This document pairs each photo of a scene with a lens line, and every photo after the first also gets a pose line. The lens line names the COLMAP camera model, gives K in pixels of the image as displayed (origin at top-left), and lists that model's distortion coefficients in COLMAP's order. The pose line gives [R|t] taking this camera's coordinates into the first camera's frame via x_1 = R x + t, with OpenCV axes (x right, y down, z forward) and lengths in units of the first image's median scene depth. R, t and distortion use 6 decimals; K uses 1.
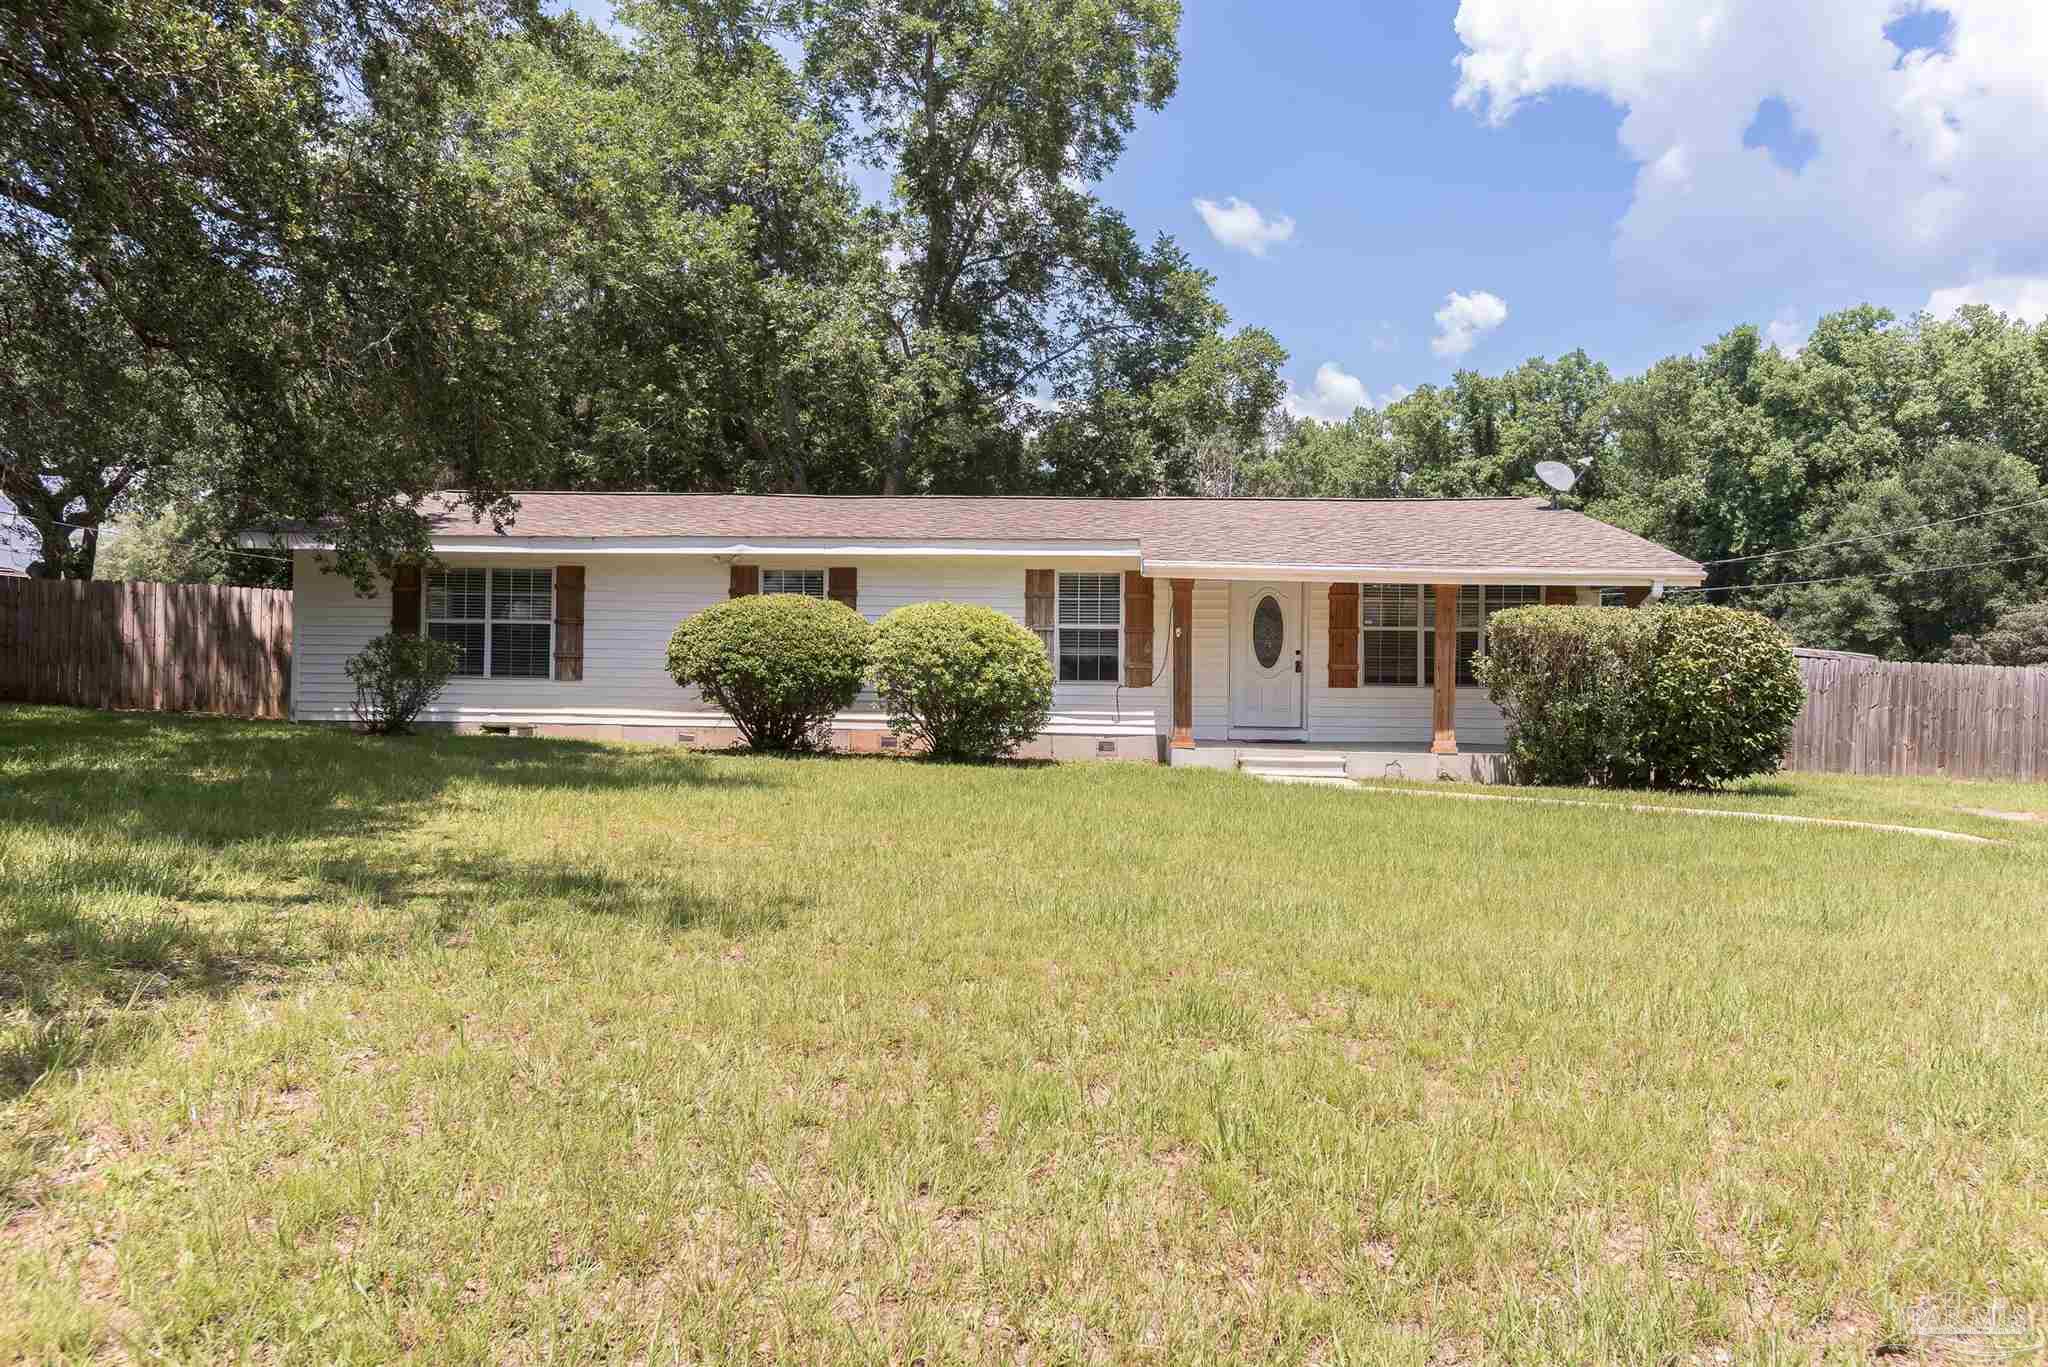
lens RADIAL K [[1367.6, 0, 1022.6], [0, 1367.6, 677.4], [0, 0, 1]] dist [0.000131, 0.000970]
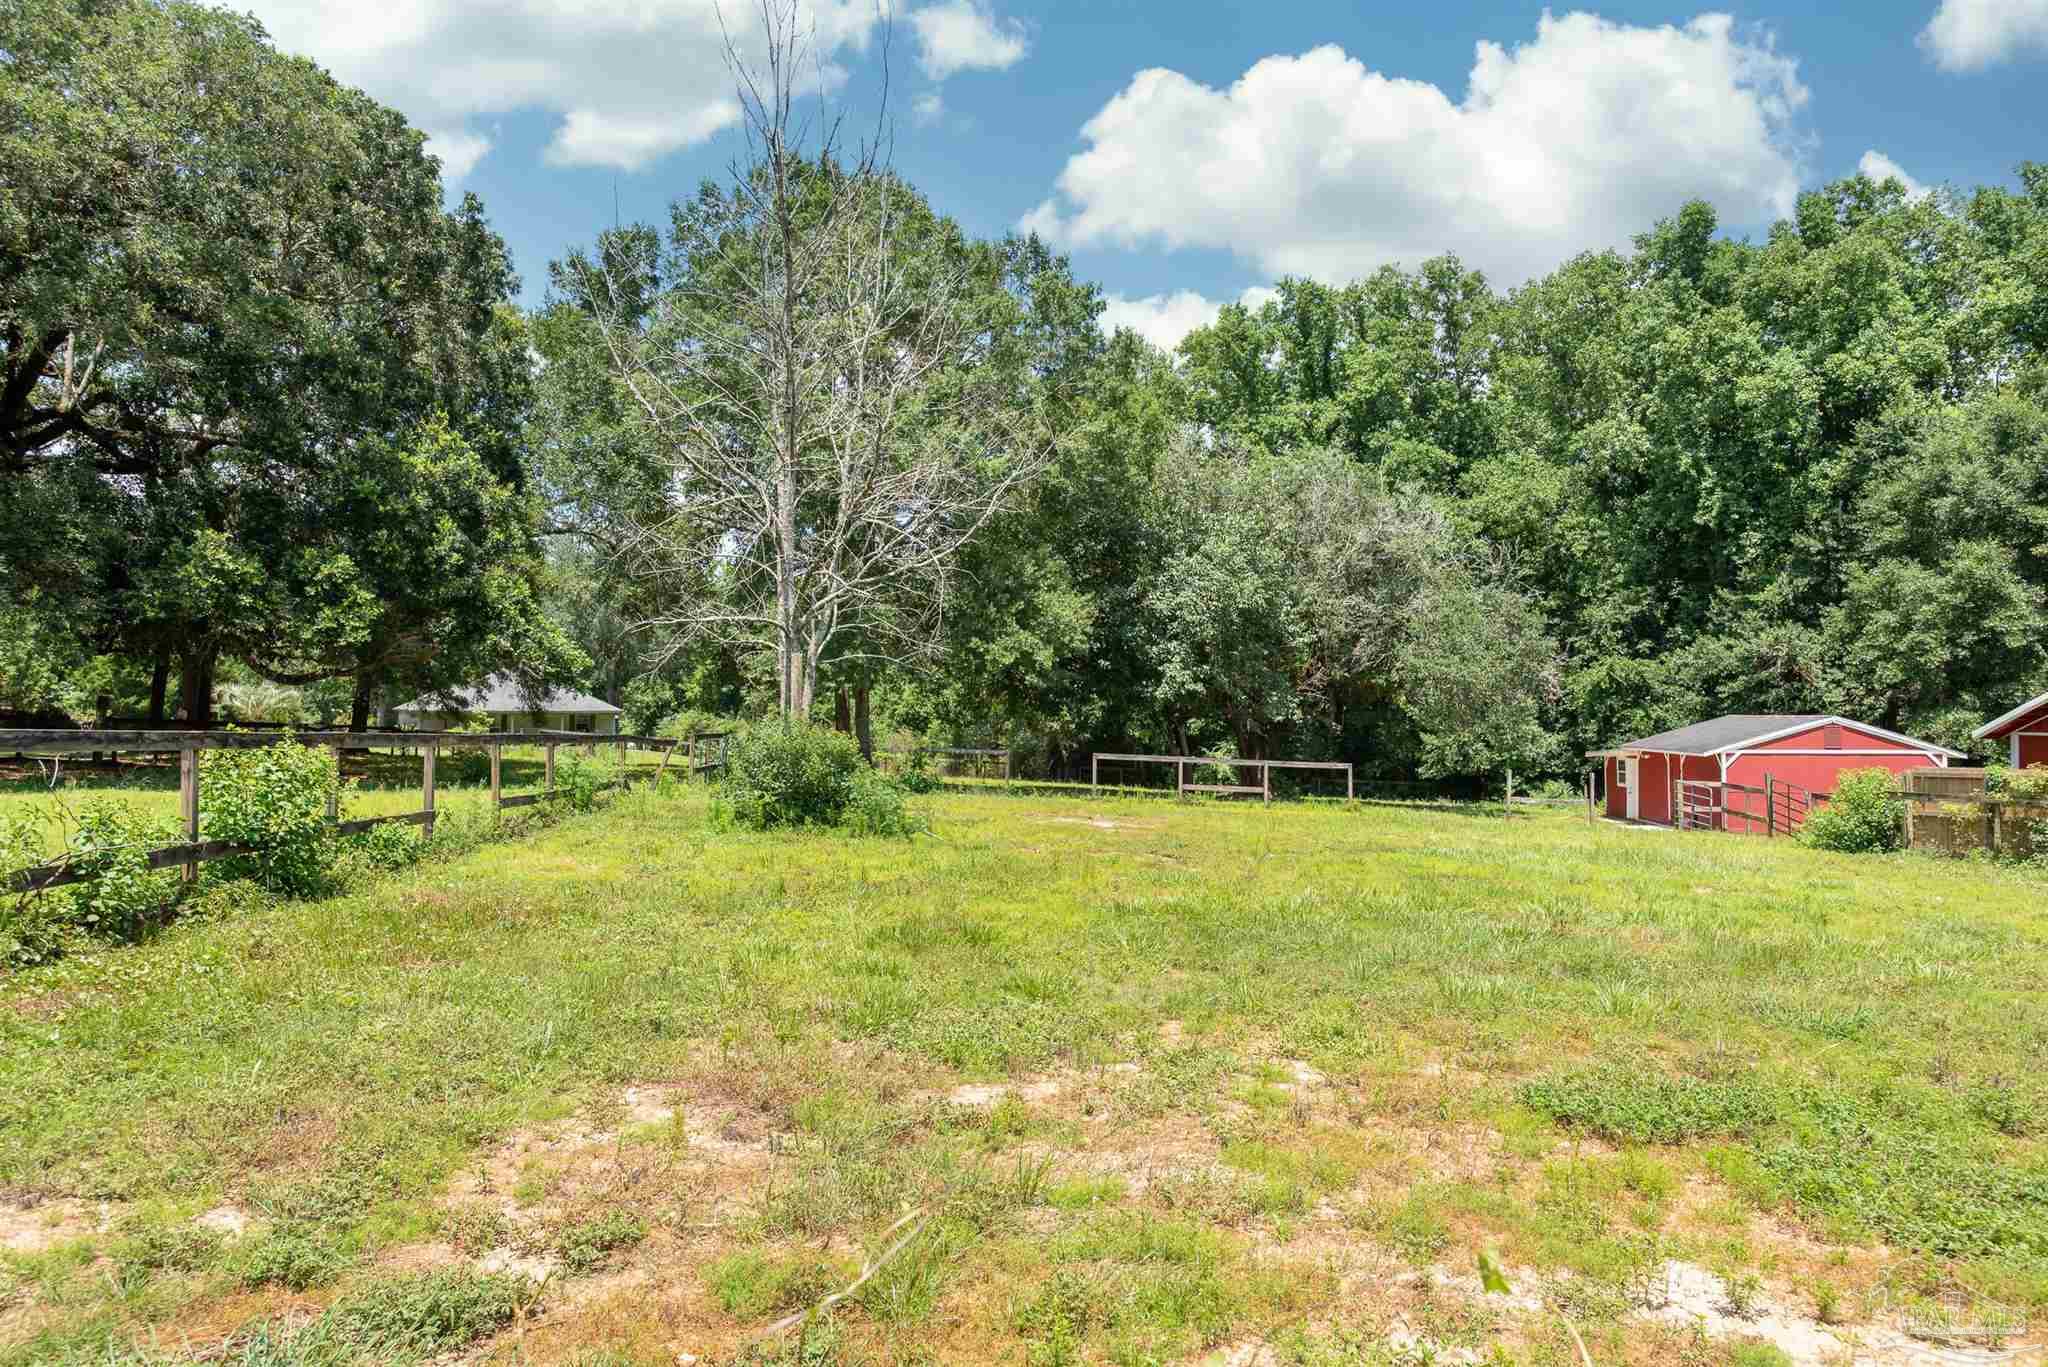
lens RADIAL K [[1367.6, 0, 1025.2], [0, 1367.6, 676.9], [0, 0, 1]] dist [0.000131, 0.000970]
pose [[0.983695, -0.002698, 0.179825, 0.073653], [0.008309, 0.999502, -0.030452, -0.000013], [-0.179653, 0.031450, 0.983227, 0.400381]]
